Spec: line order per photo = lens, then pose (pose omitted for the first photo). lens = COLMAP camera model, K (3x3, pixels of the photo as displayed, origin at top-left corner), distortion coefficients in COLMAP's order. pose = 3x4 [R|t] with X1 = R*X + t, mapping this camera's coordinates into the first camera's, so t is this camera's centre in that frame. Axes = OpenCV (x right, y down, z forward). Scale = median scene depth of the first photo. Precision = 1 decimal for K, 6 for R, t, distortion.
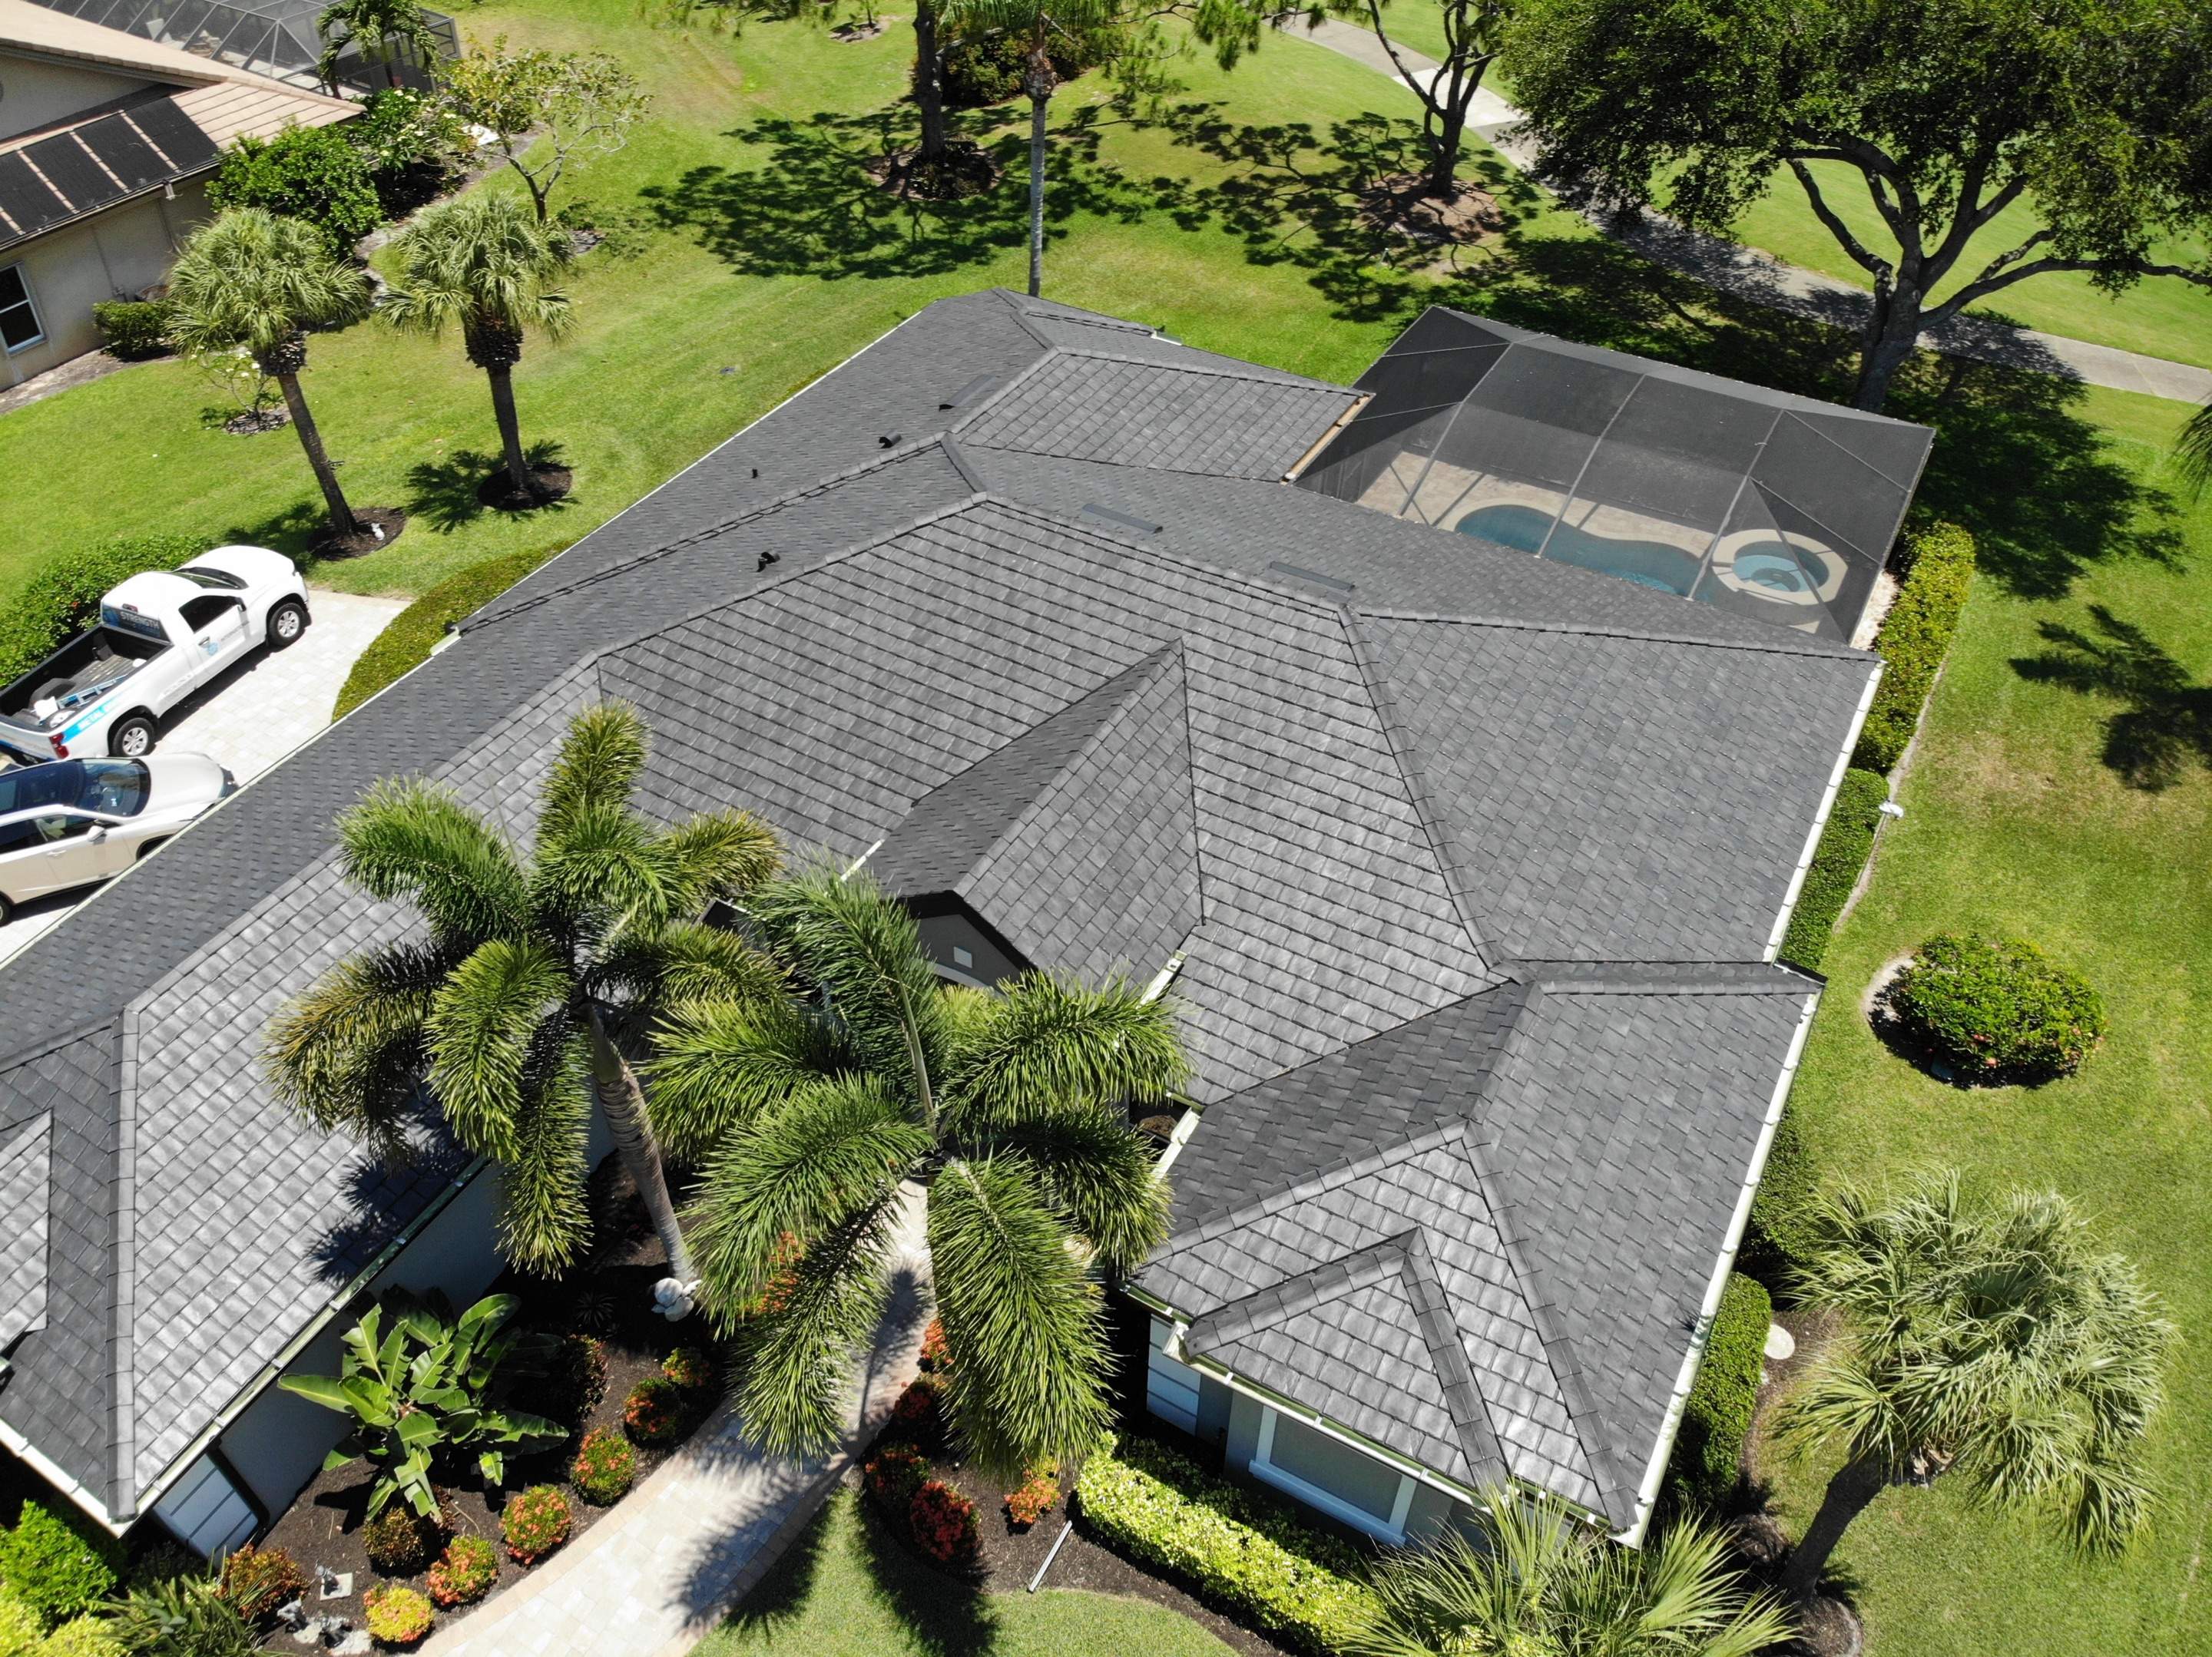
lens RADIAL K [[1592.8, 0, 1099.4], [0, 1592.8, 871.5], [0, 0, 1]] dist [0.003887, -0.093503]
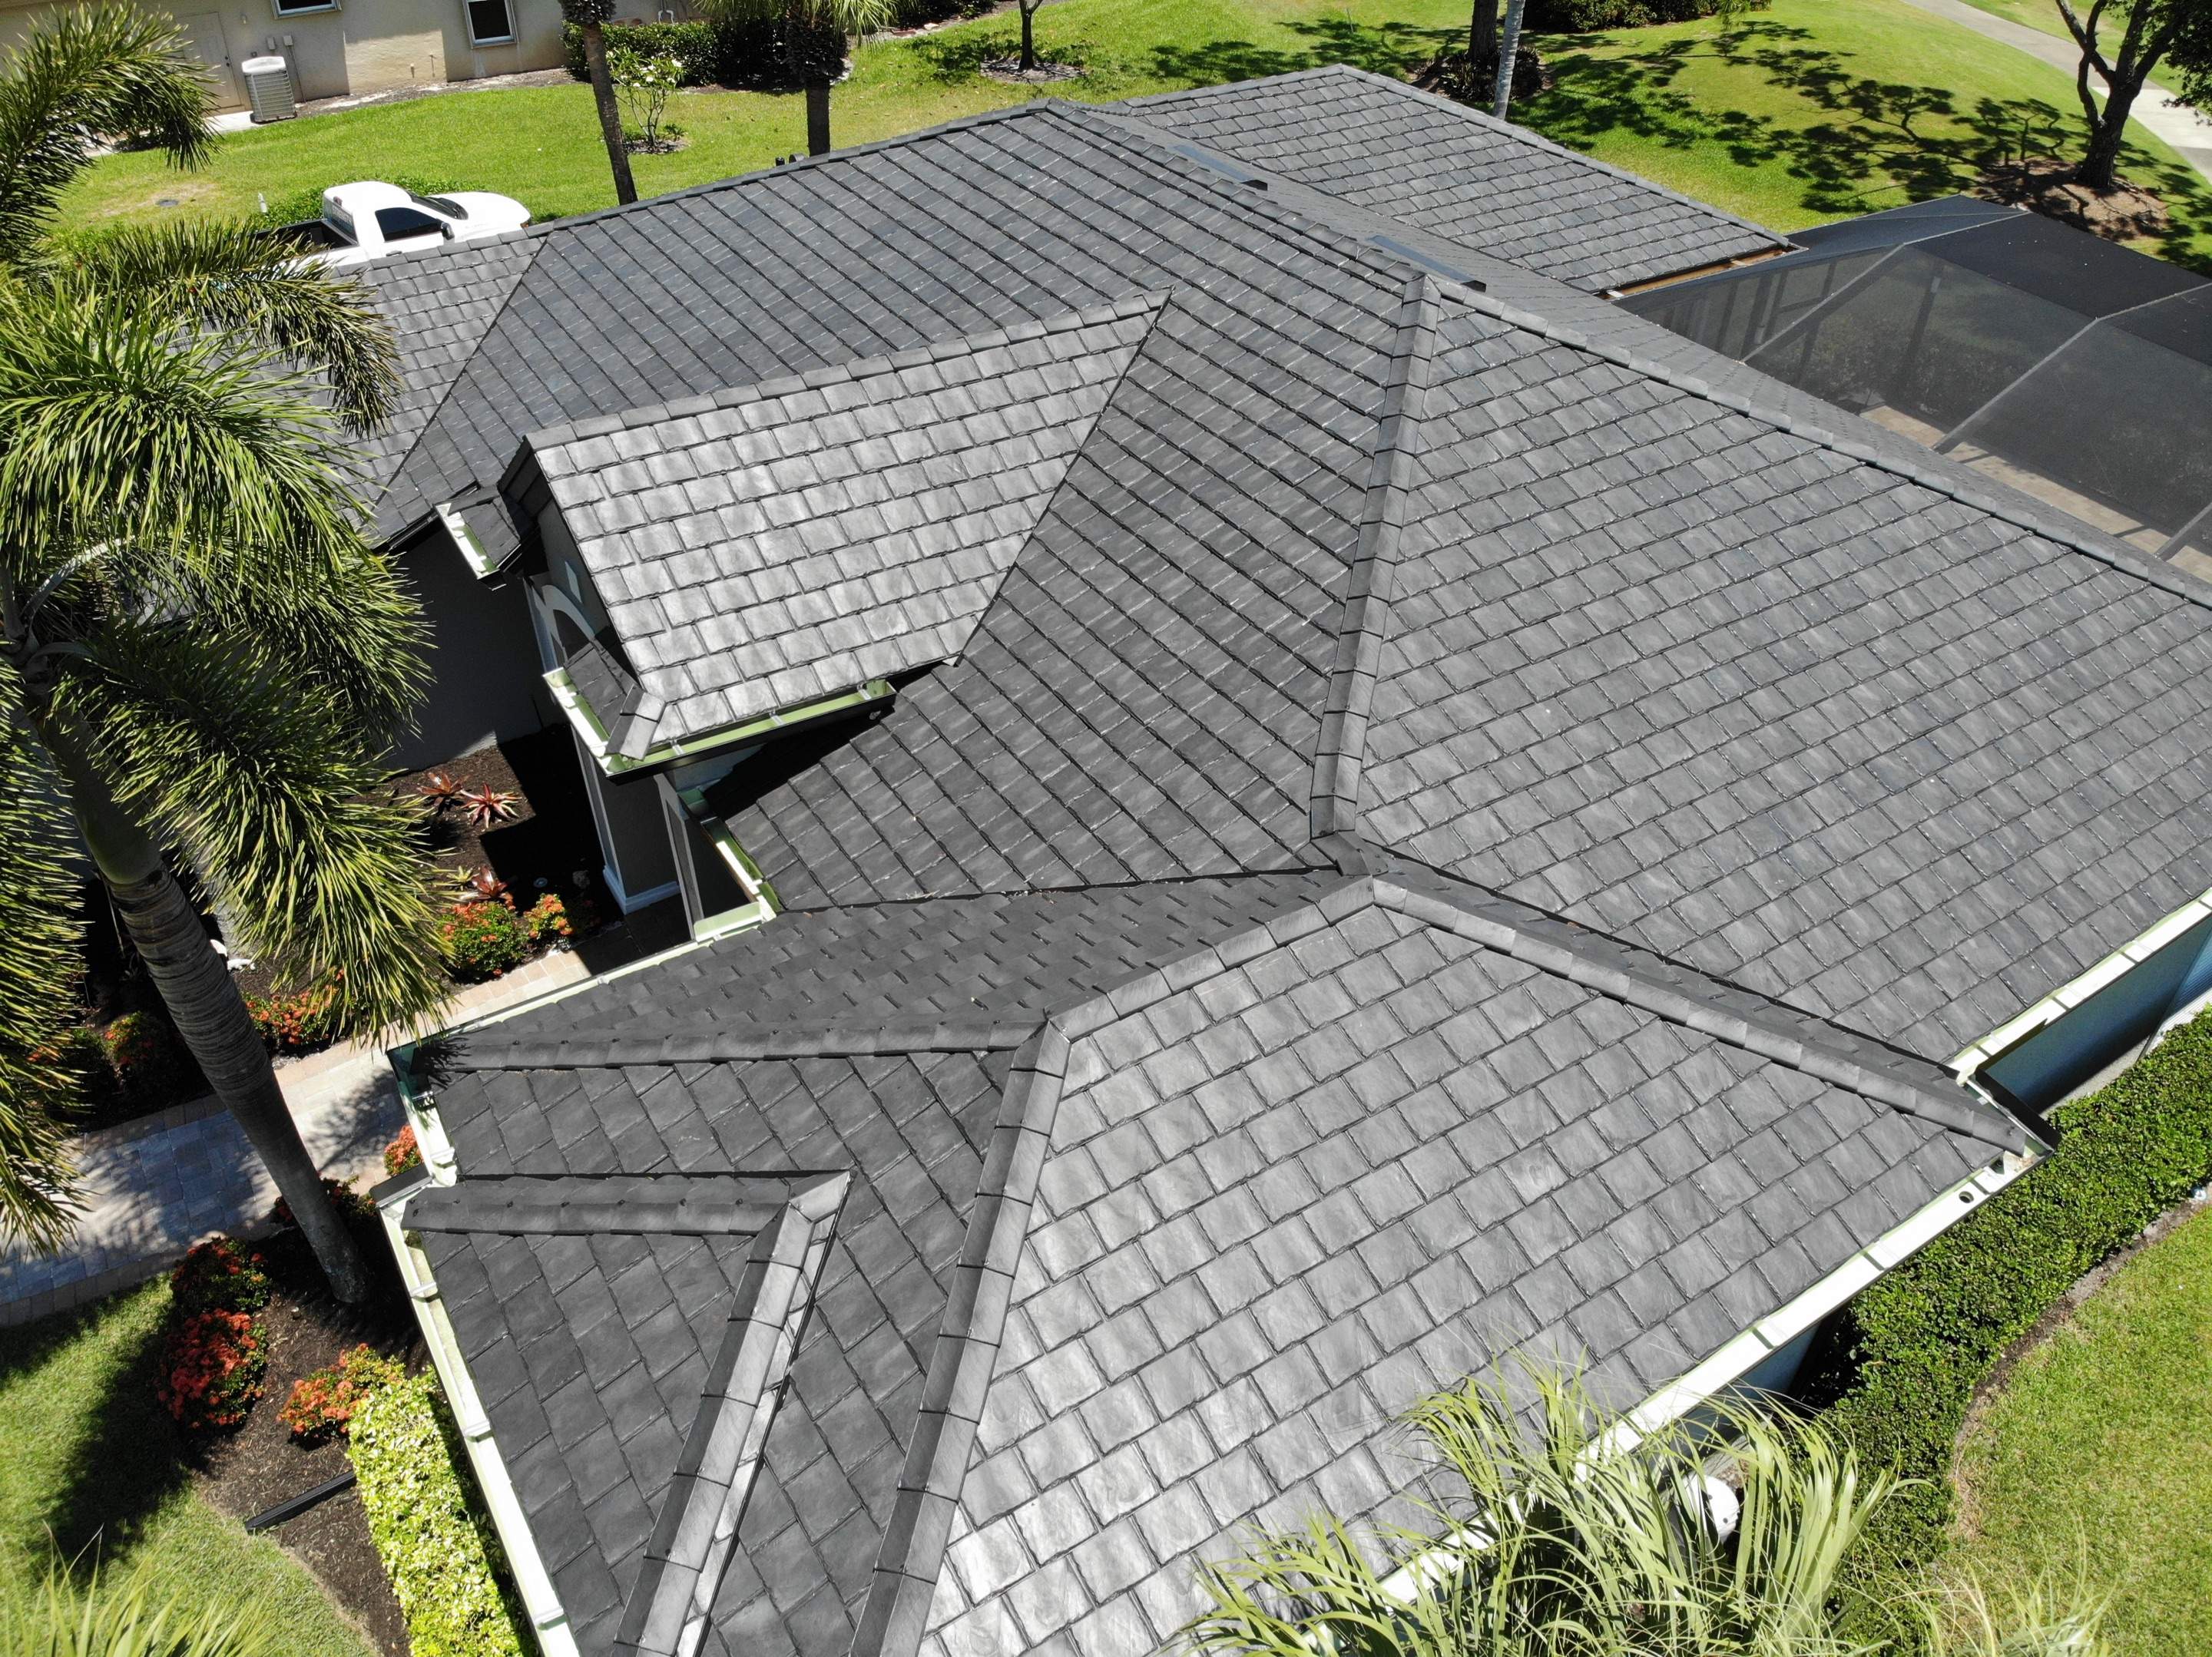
lens RADIAL K [[1592.8, 0, 1104.9], [0, 1592.8, 825.5], [0, 0, 1]] dist [0.003887, -0.093503]
pose [[0.883193, 0.300582, -0.360028, 0.153611], [-0.335974, 0.941085, -0.038488, 0.041490], [0.327248, 0.154953, 0.932147, 0.209773]]
